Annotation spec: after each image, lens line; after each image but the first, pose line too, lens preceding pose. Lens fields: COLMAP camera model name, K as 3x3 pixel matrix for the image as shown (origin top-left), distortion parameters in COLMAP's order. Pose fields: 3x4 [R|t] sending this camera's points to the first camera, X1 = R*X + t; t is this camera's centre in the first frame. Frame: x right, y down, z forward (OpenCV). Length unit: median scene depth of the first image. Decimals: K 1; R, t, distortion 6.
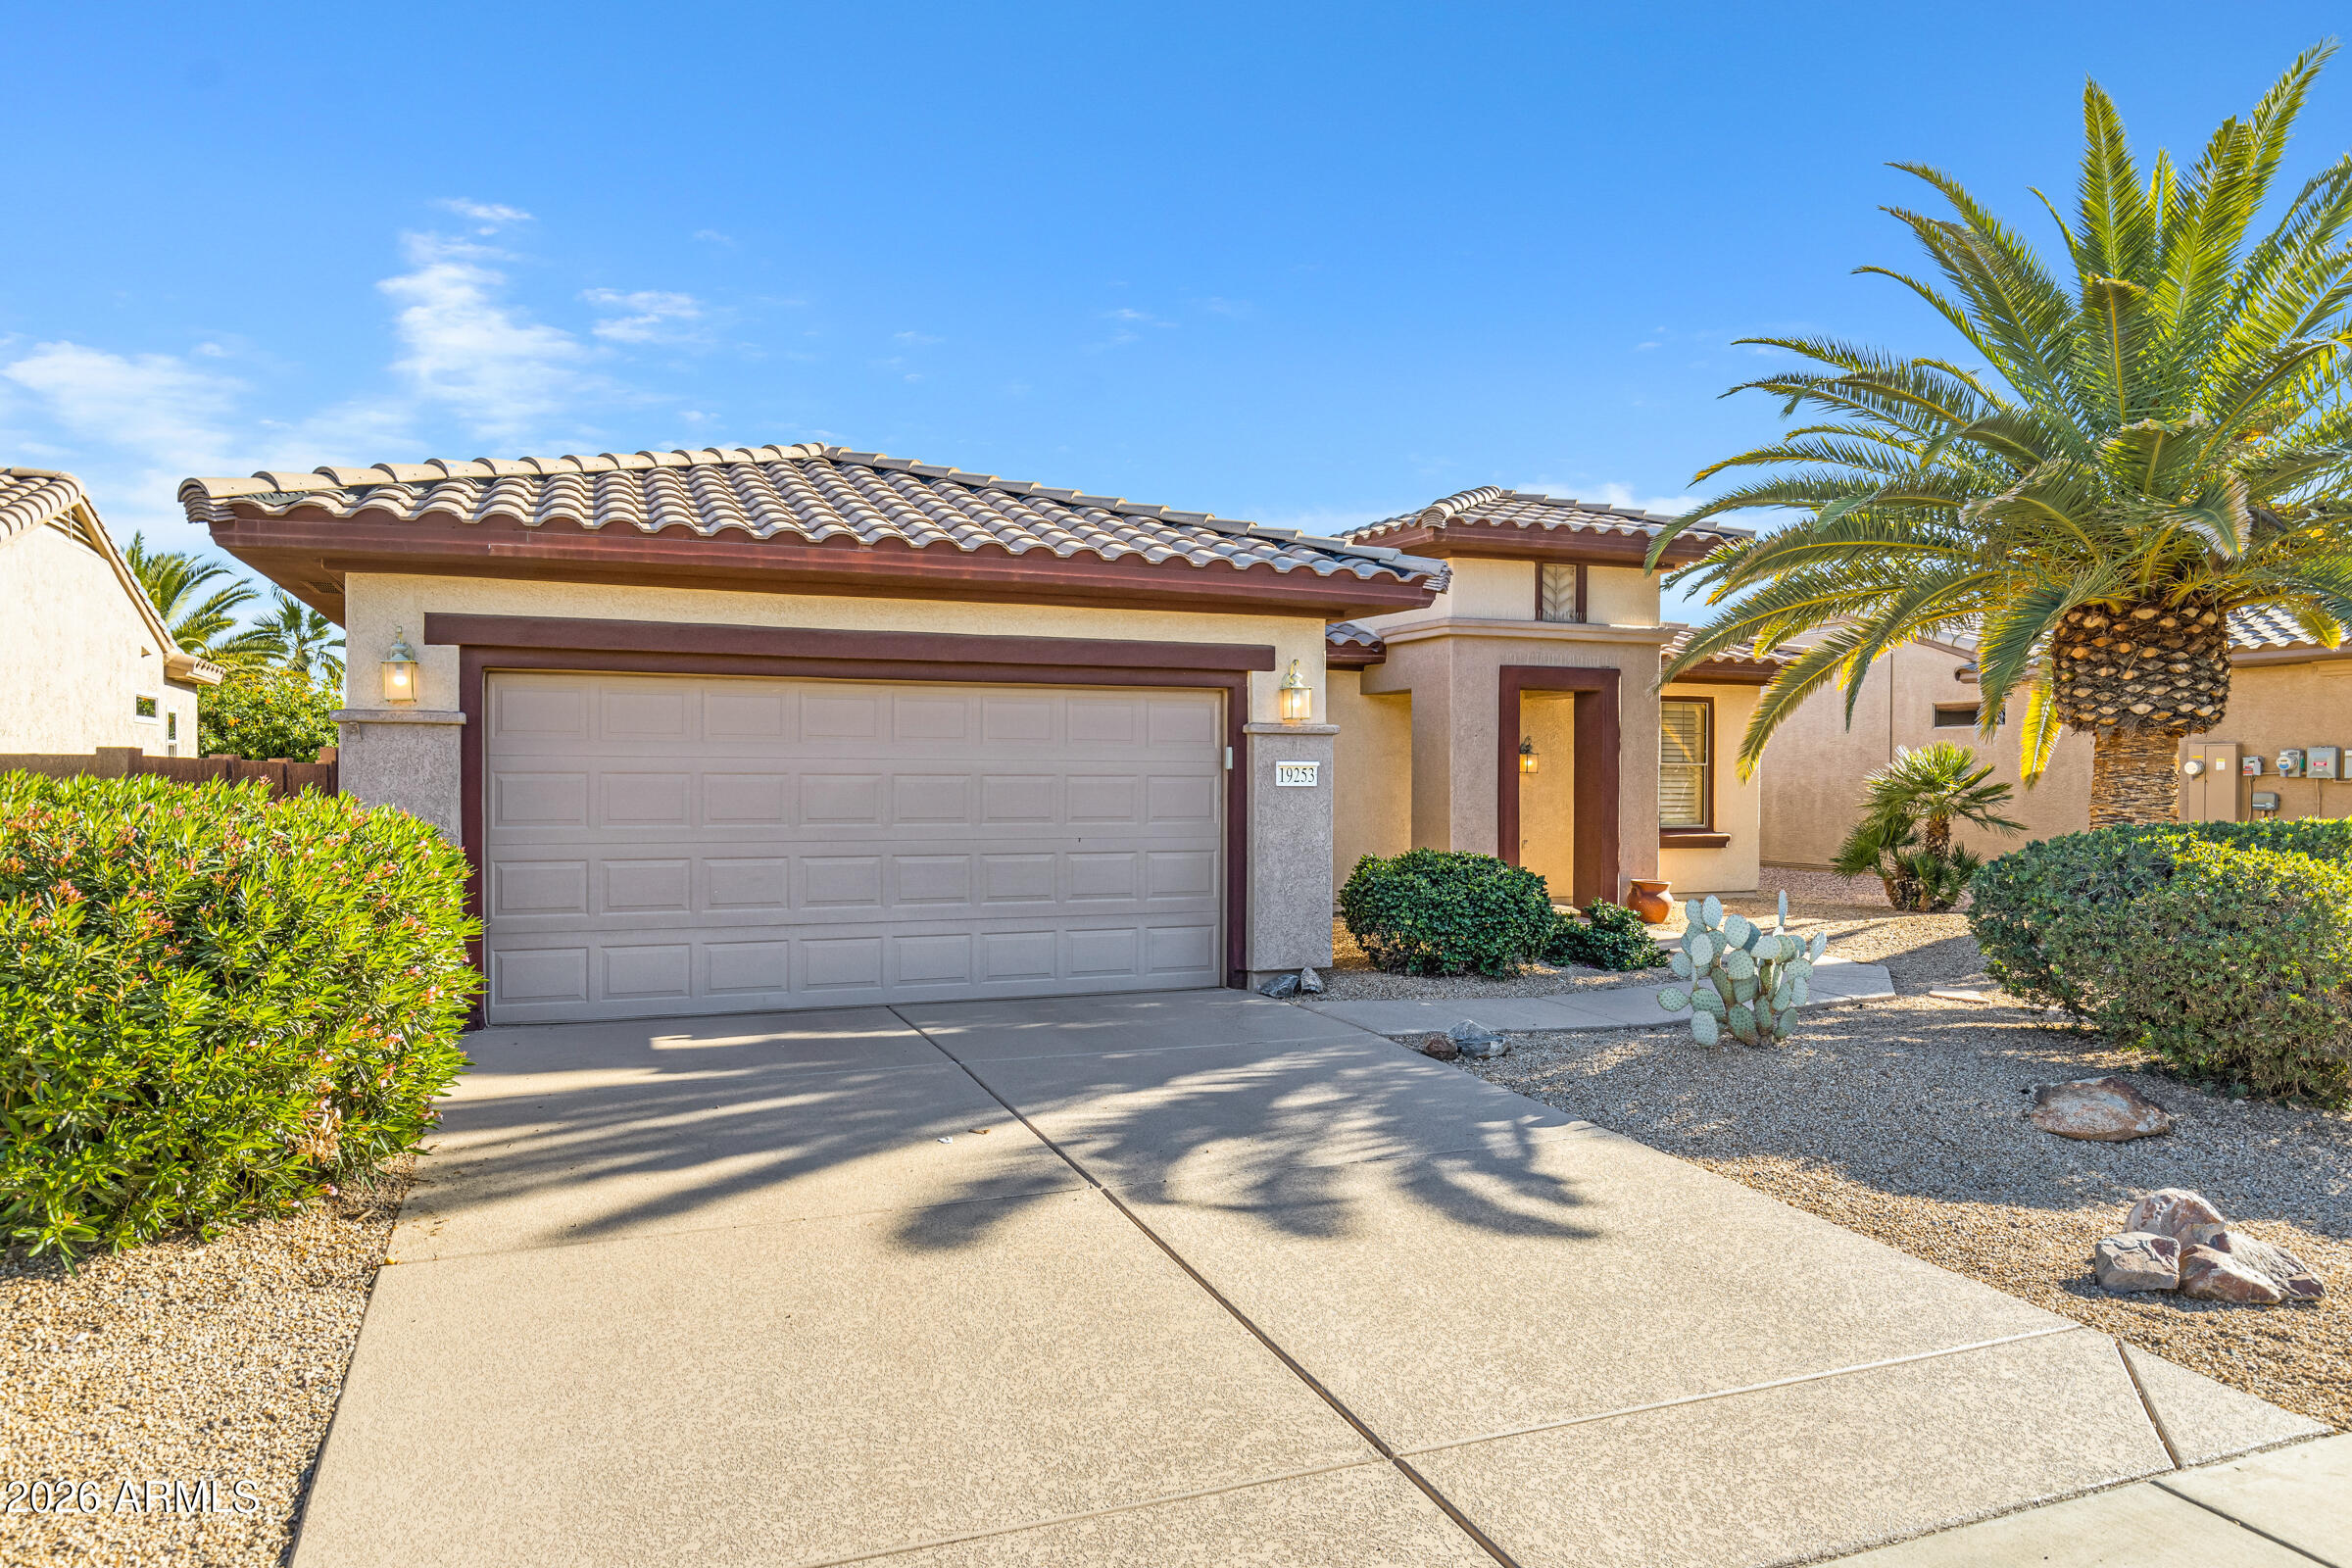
lens RADIAL K [[1581.2, 0, 1193.9], [0, 1581.2, 786.9], [0, 0, 1]] dist [0.031070, -0.001280]
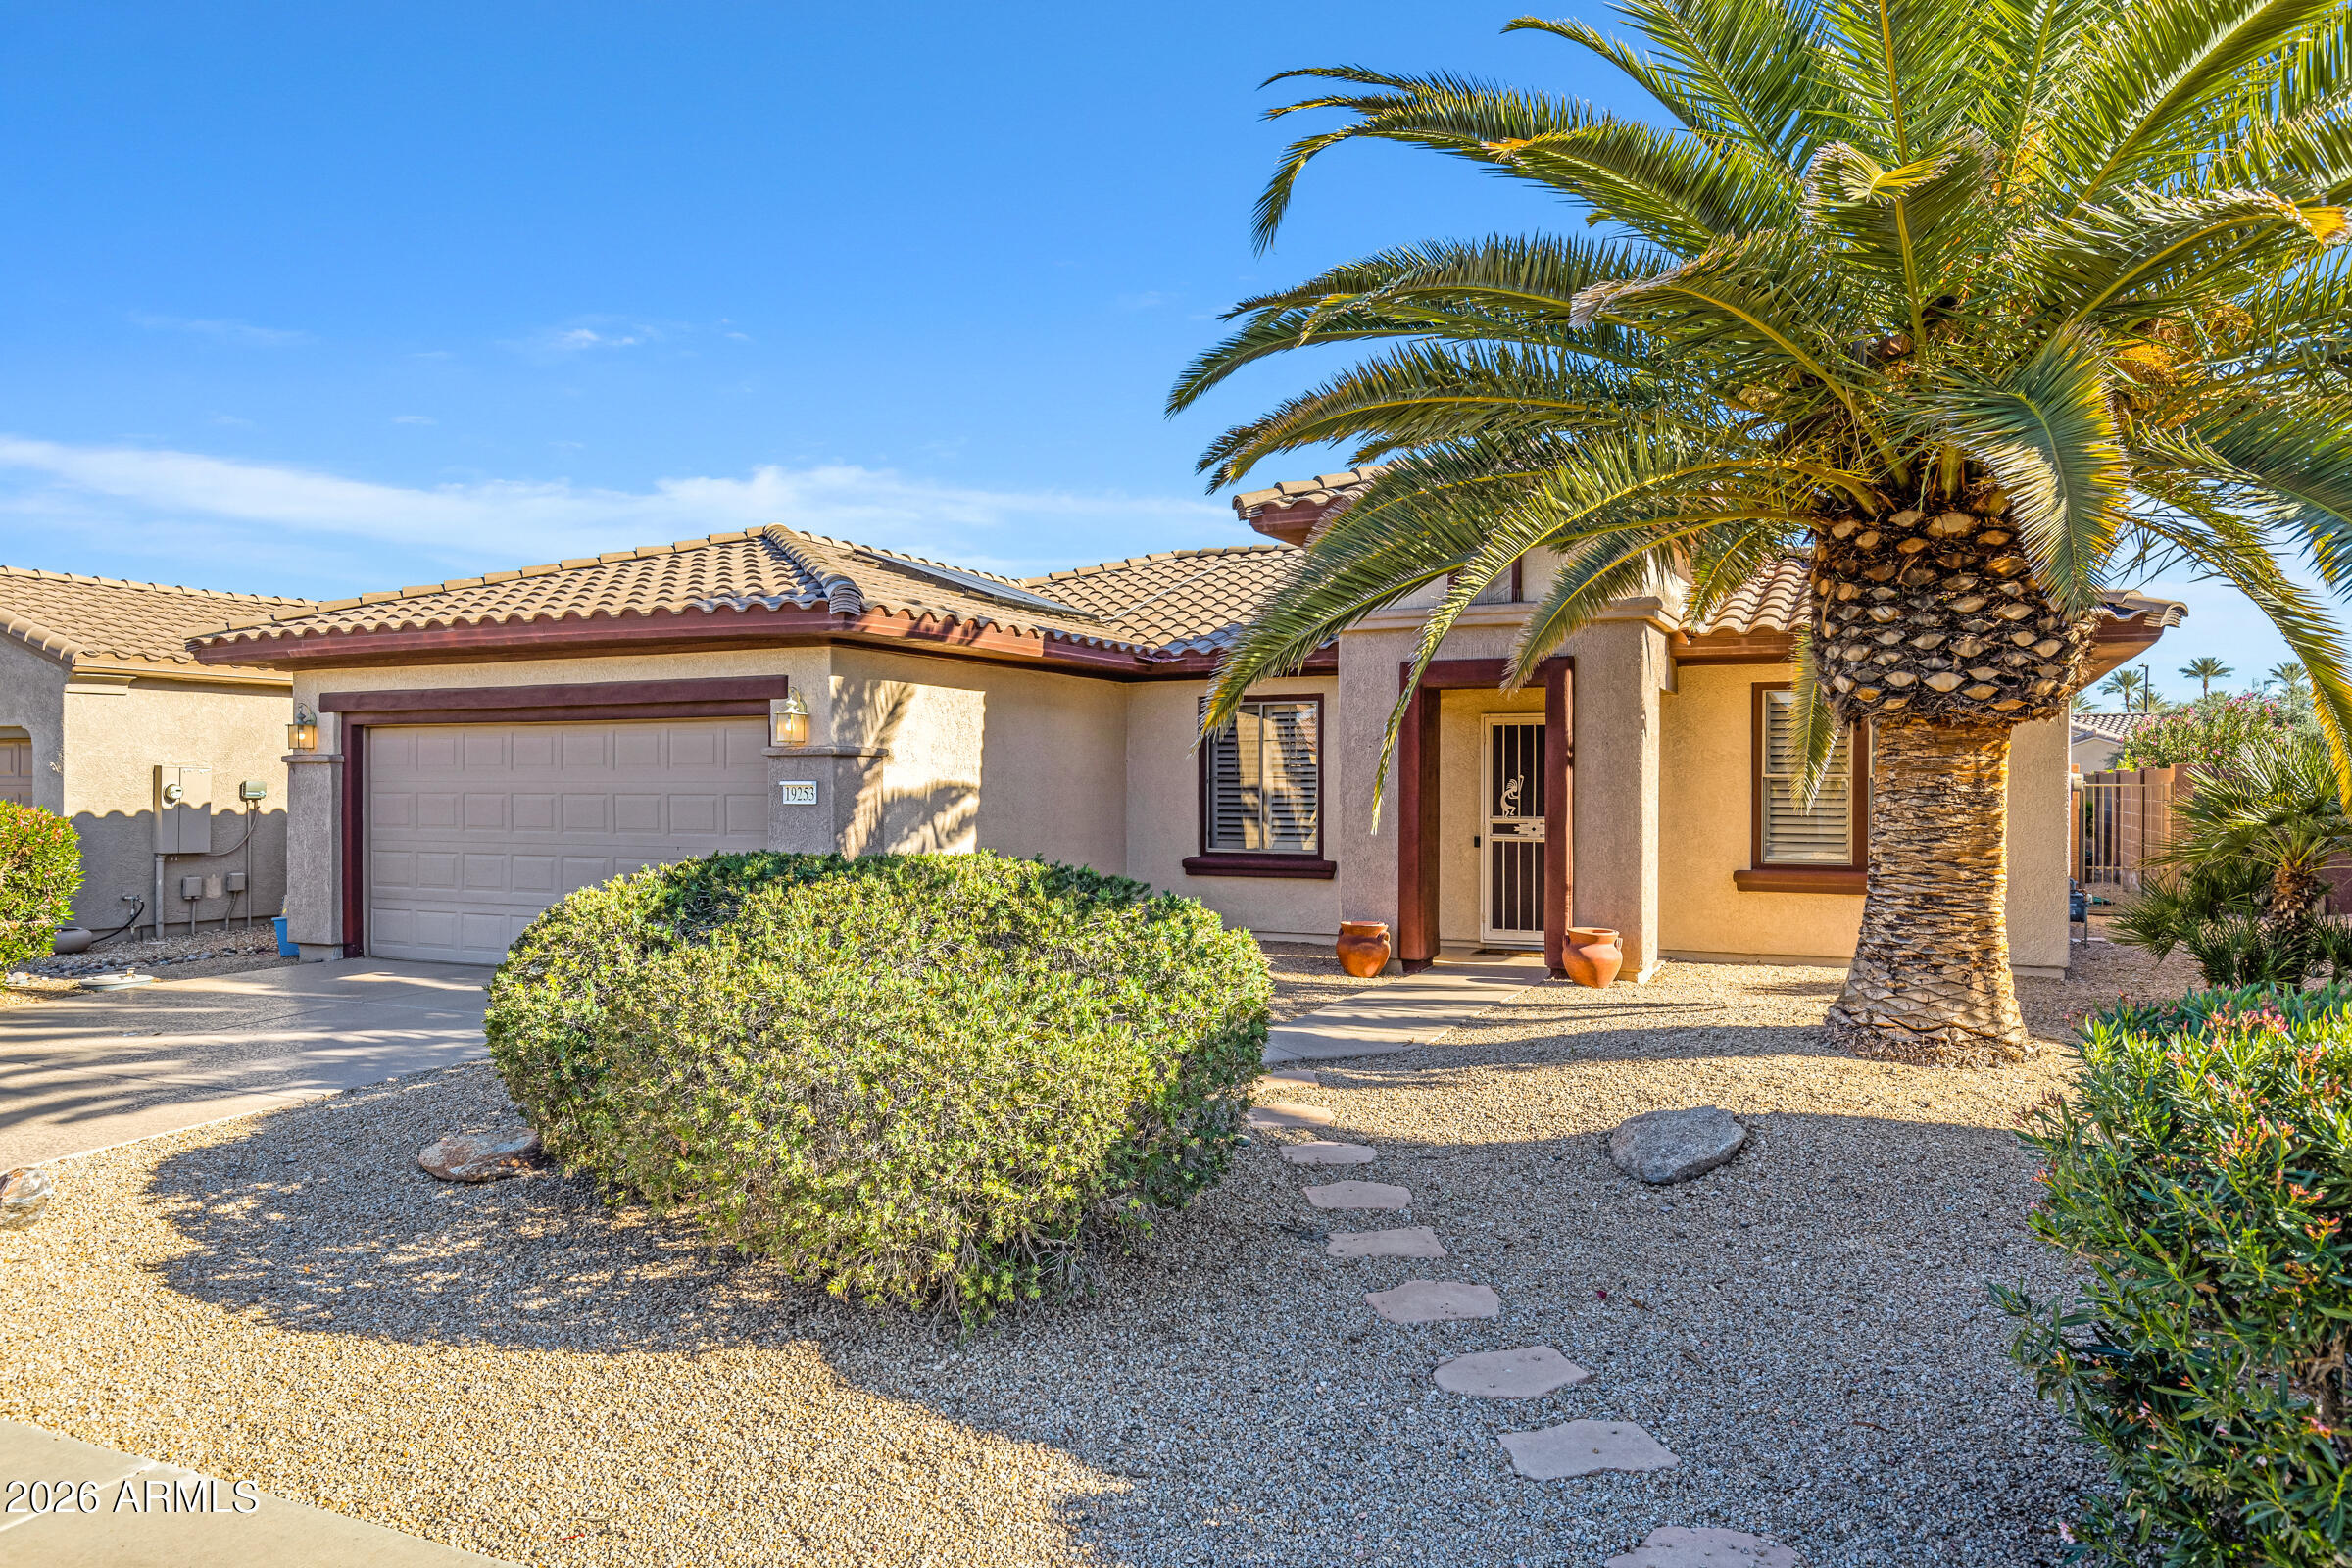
lens RADIAL K [[1575.7, 0, 1156.7], [0, 1575.7, 791.2], [0, 0, 1]] dist [-0.000993, 0.001870]
pose [[0.661518, -0.001409, -0.749928, 0.878857], [-0.003509, 0.999981, -0.004974, -0.003908], [0.749921, 0.005922, 0.661501, 0.405537]]
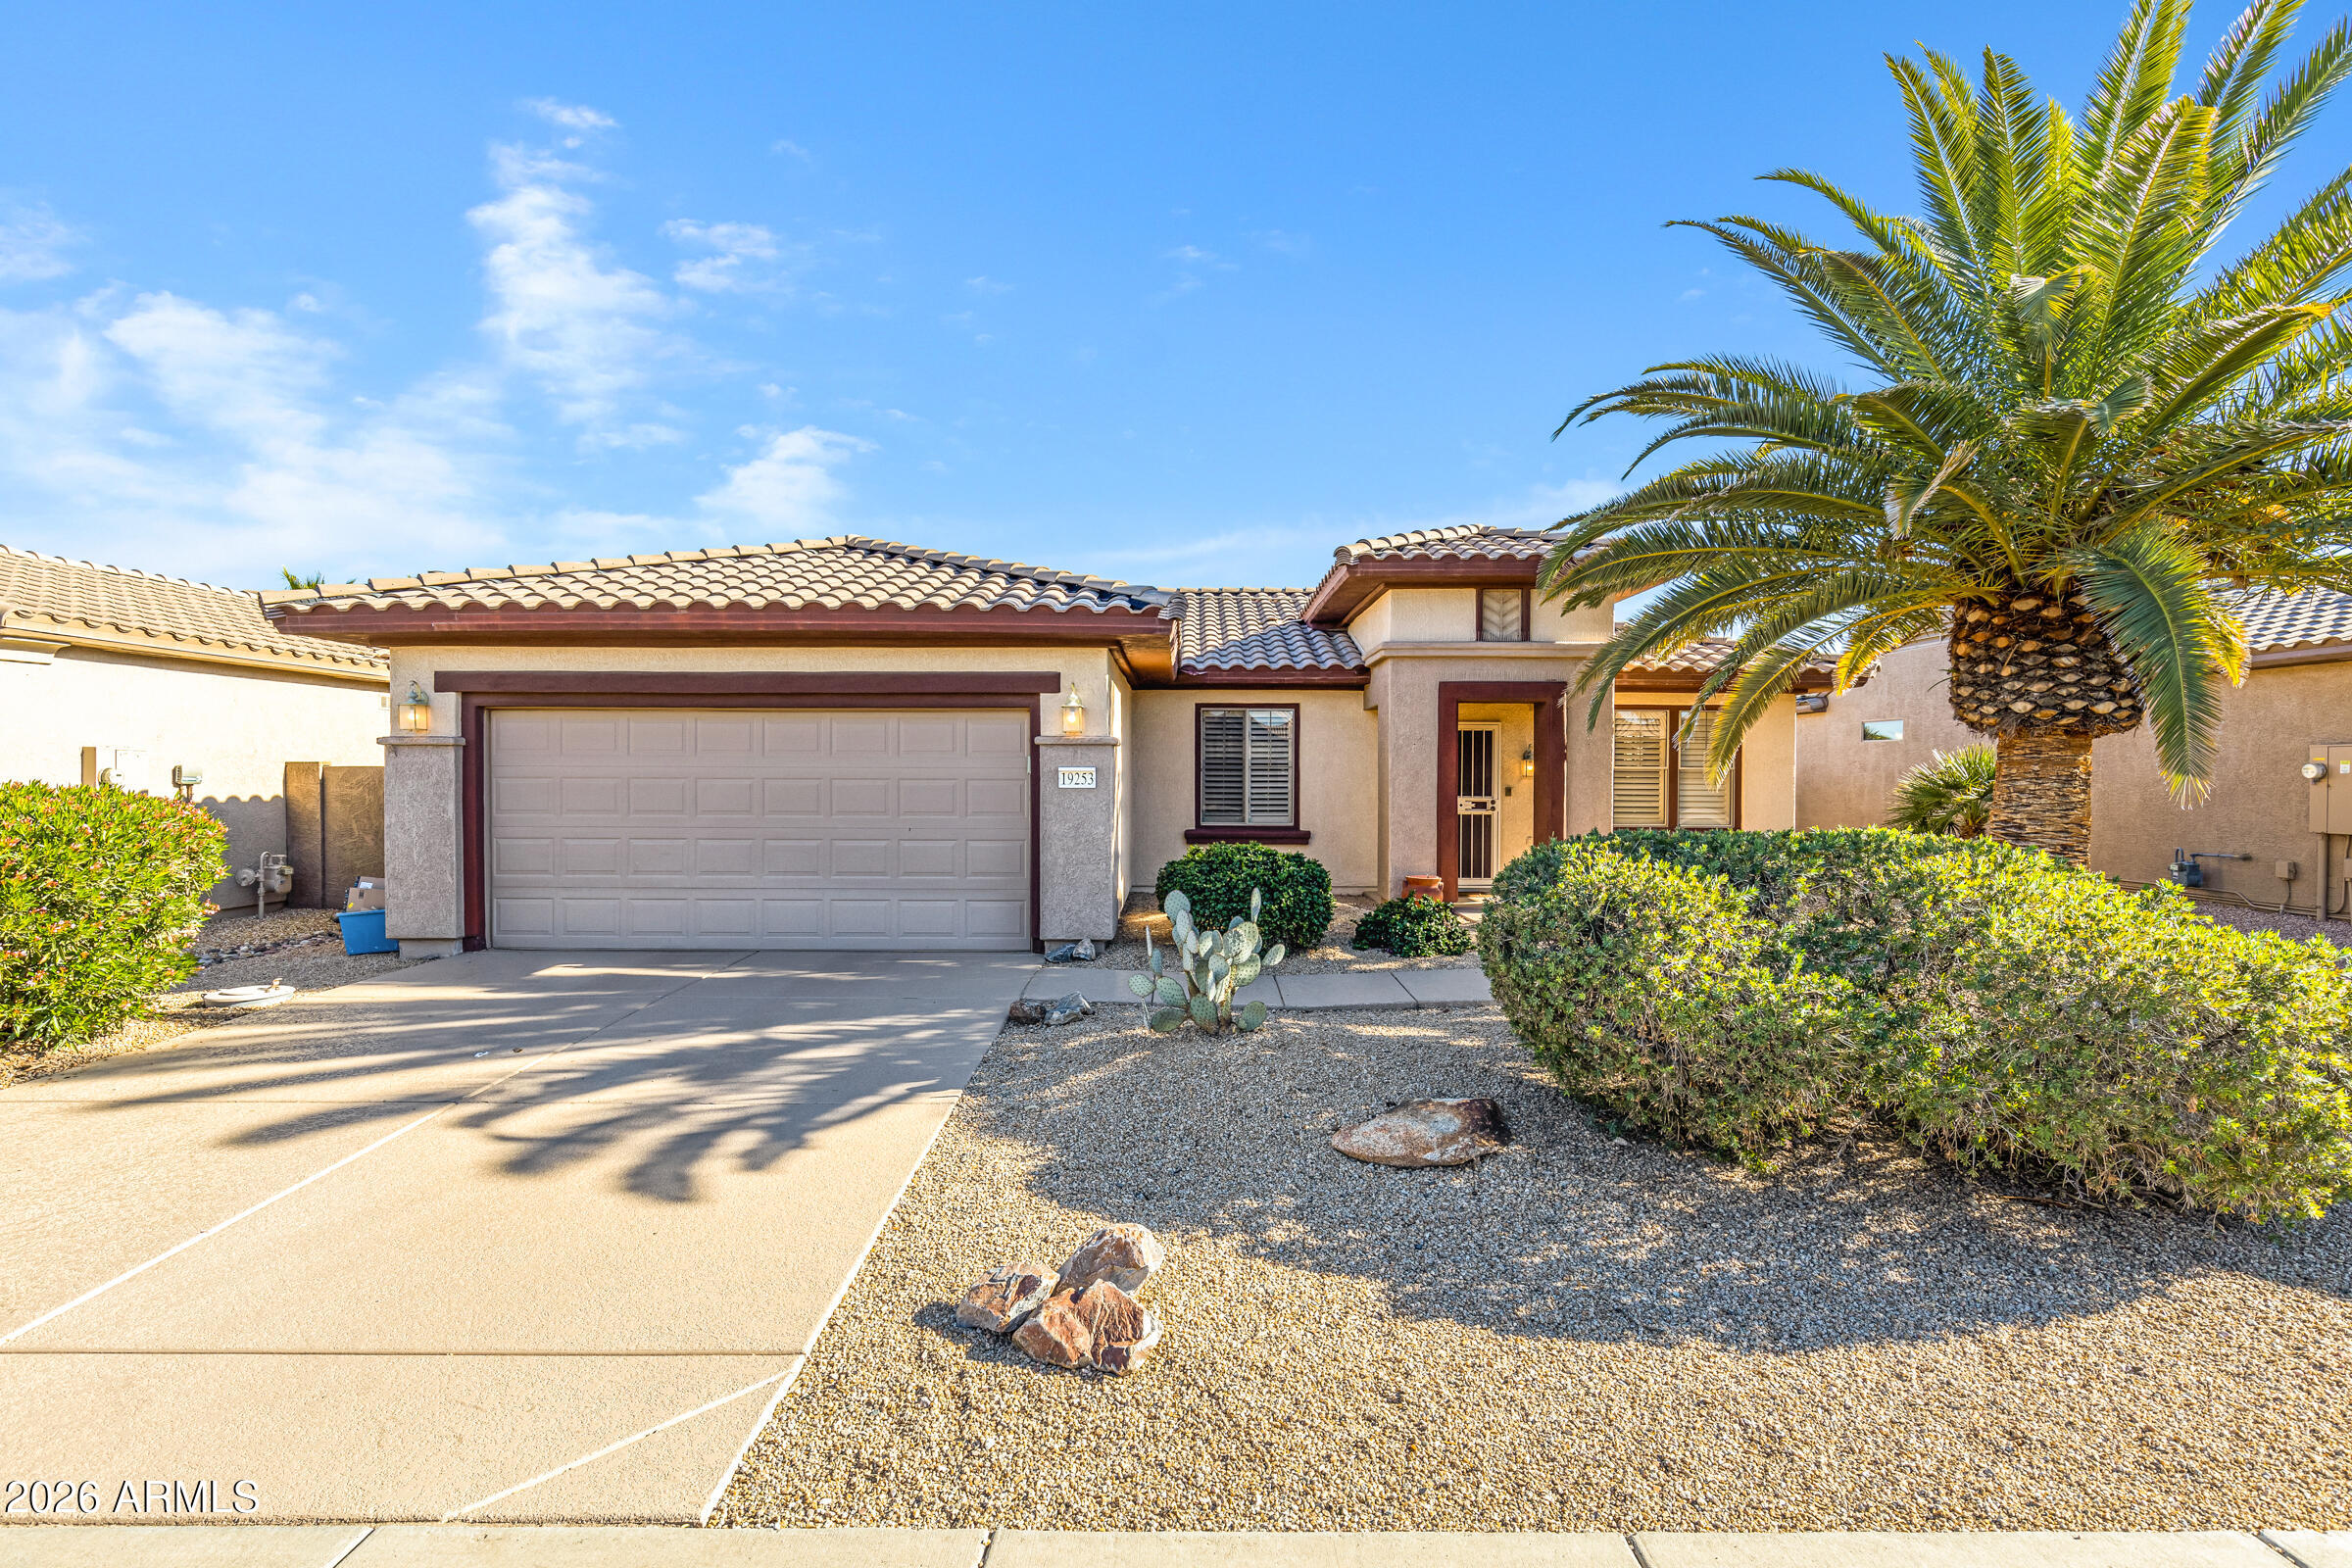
lens RADIAL K [[1152.3, 0, 1177.4], [0, 1152.3, 788.5], [0, 0, 1]] dist [0.001815, -0.000464]
pose [[0.918230, 0.003529, -0.396032, 0.411490], [-0.002453, 0.999992, 0.003223, -0.002746], [0.396040, -0.001988, 0.918231, 0.193587]]
